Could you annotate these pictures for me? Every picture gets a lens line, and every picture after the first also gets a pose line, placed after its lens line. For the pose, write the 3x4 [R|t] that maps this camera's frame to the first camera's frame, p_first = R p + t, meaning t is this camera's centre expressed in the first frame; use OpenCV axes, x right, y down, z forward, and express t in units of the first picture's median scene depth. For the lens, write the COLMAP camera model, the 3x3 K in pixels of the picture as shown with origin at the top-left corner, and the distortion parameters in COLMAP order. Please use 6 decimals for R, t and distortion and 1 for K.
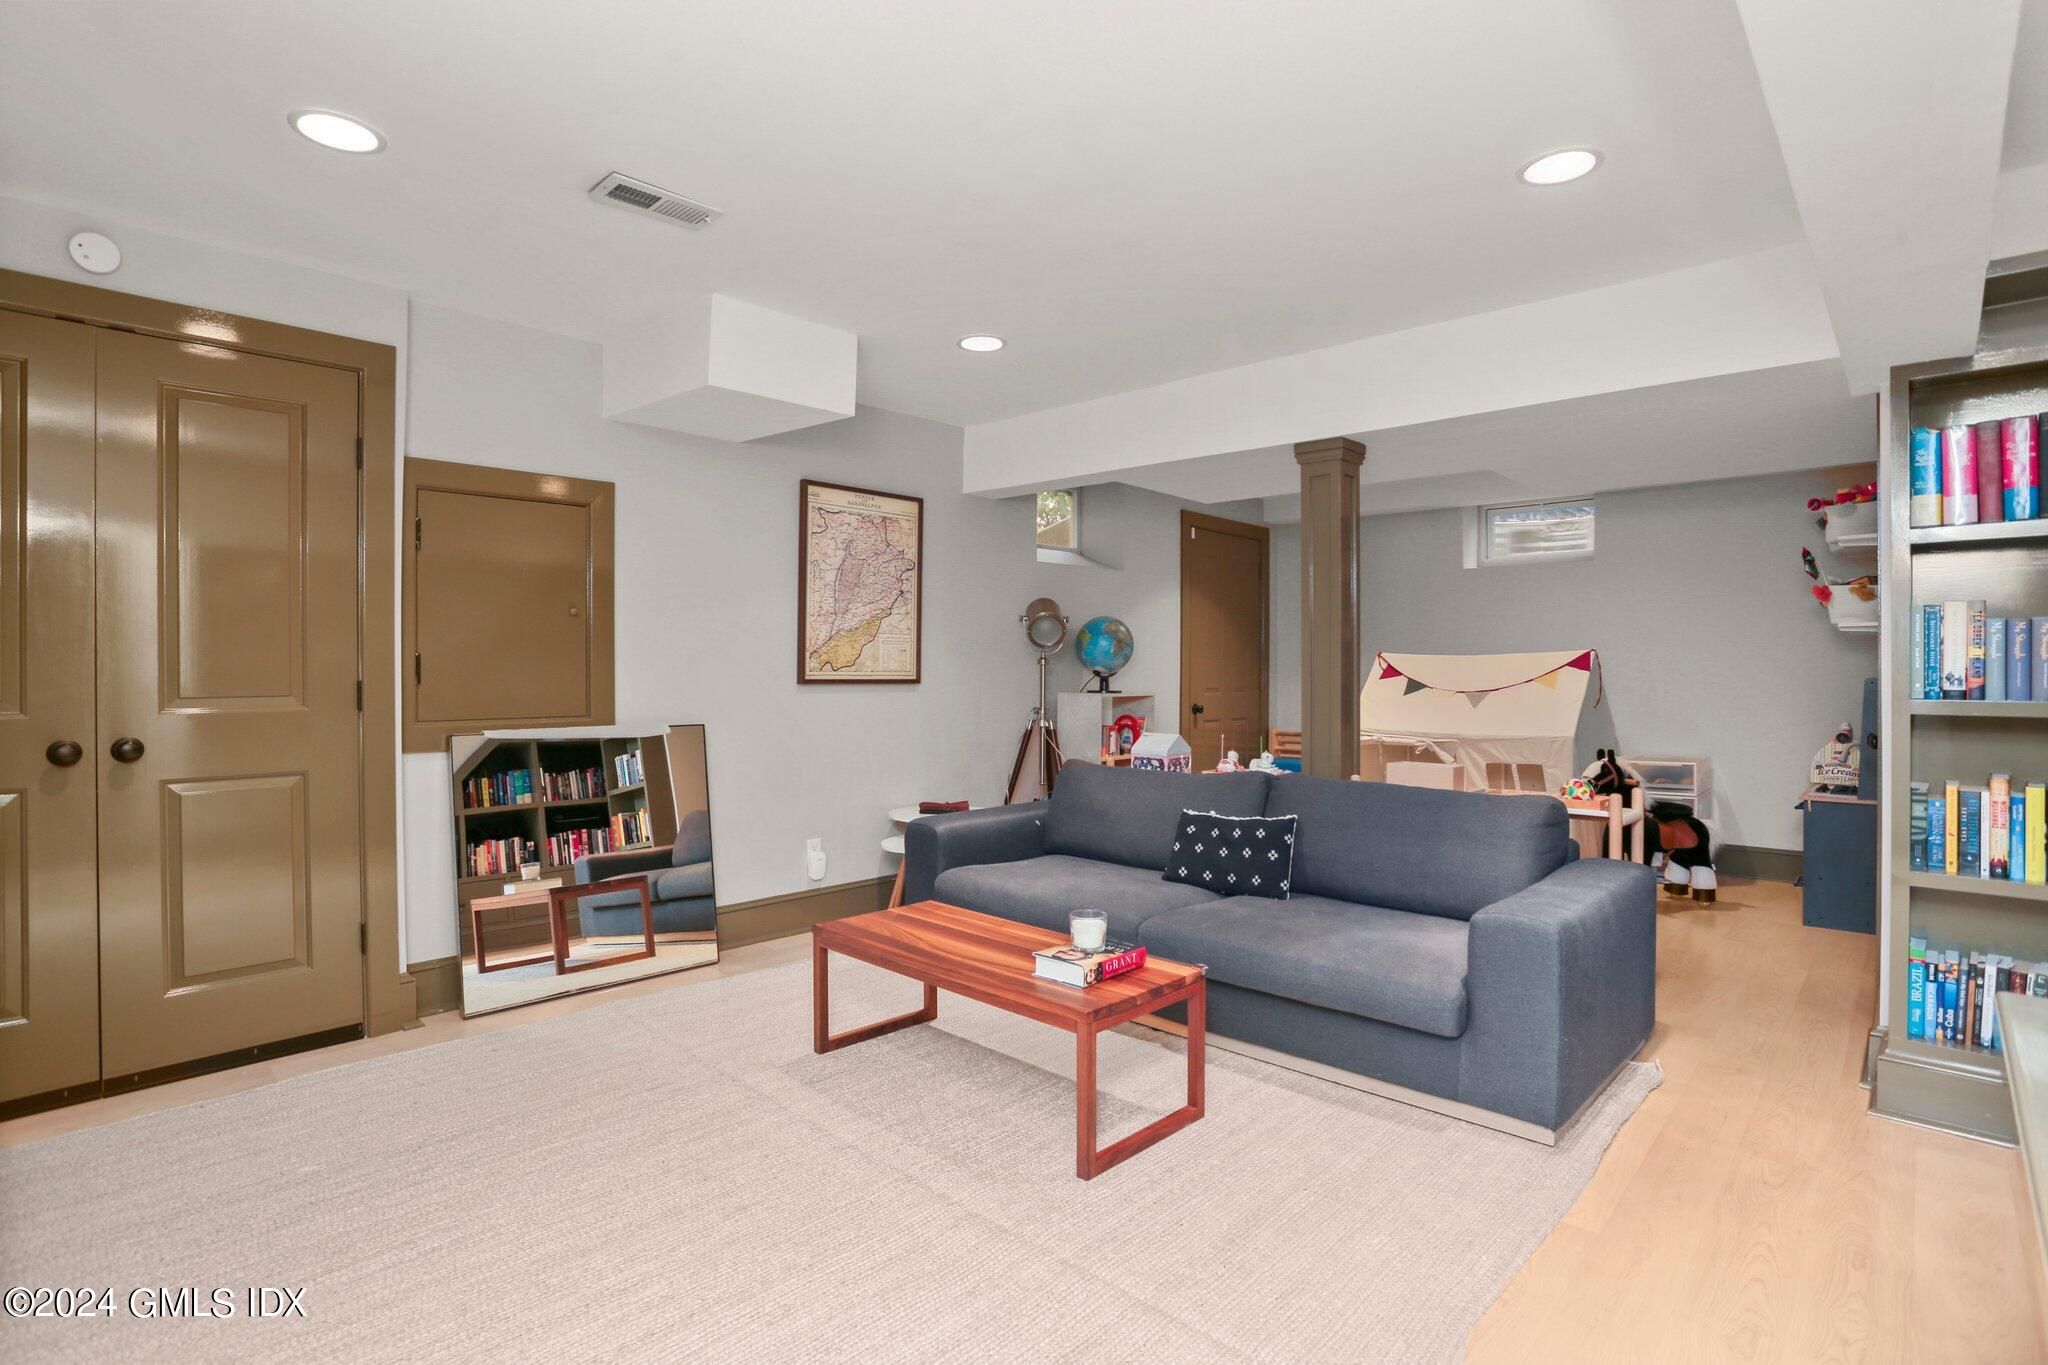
lens RADIAL K [[997.8, 0, 1024.0], [0, 997.8, 682.5], [0, 0, 1]] dist [-0.073981, 0.029798]
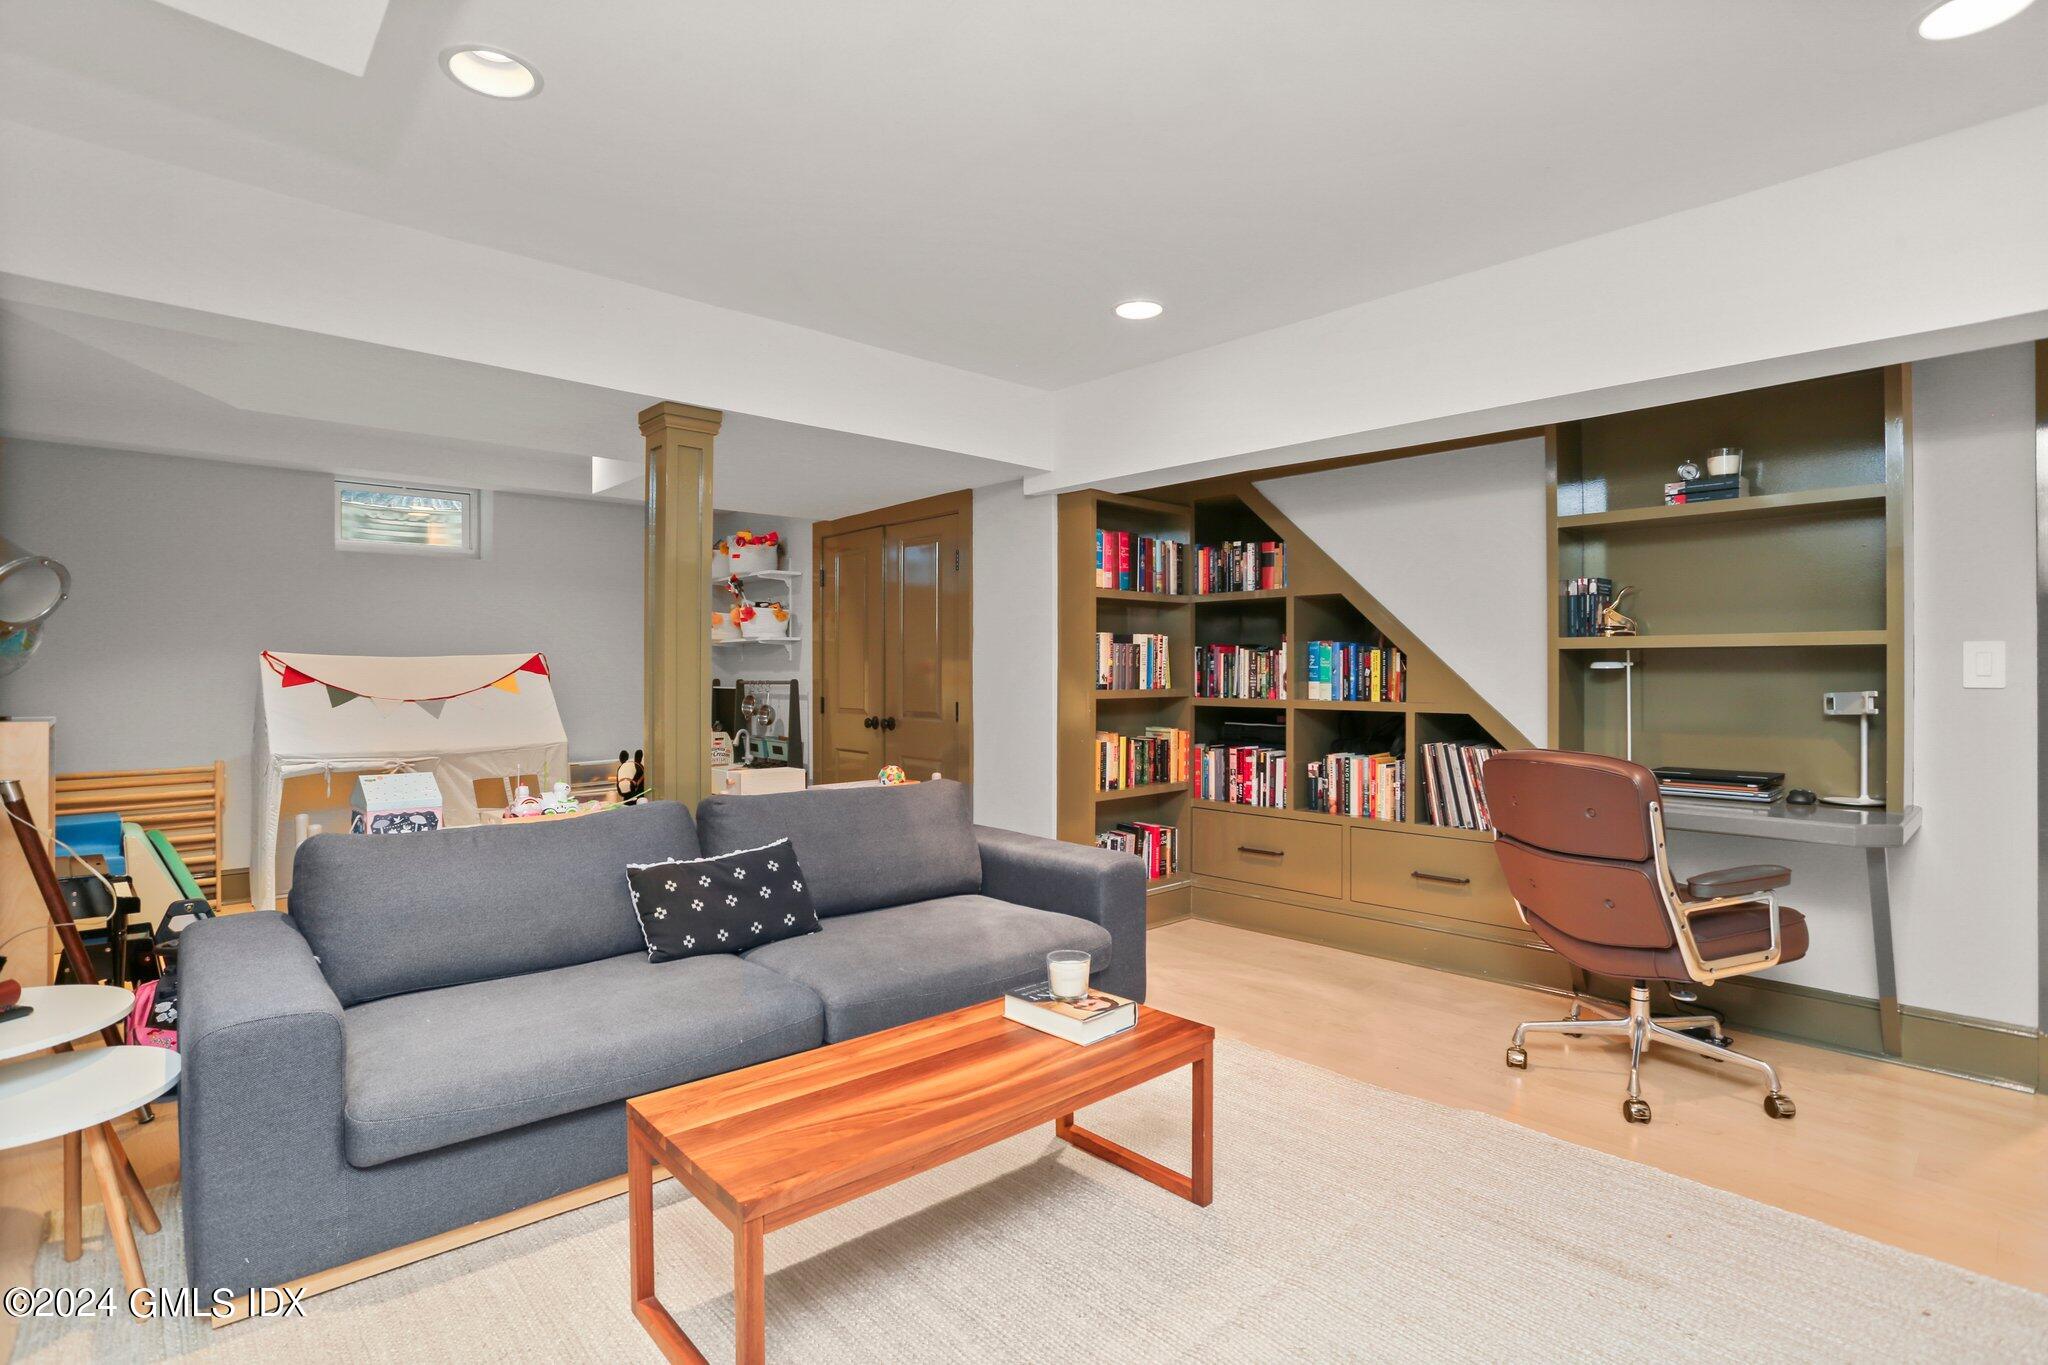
lens RADIAL K [[997.8, 0, 1024.0], [0, 997.8, 682.5], [0, 0, 1]] dist [-0.073981, 0.029798]
pose [[0.076738, -0.009227, 0.997009, -0.451310], [0.015951, 0.999841, 0.008026, -0.005329], [-0.996924, 0.015288, 0.076873, 0.556926]]
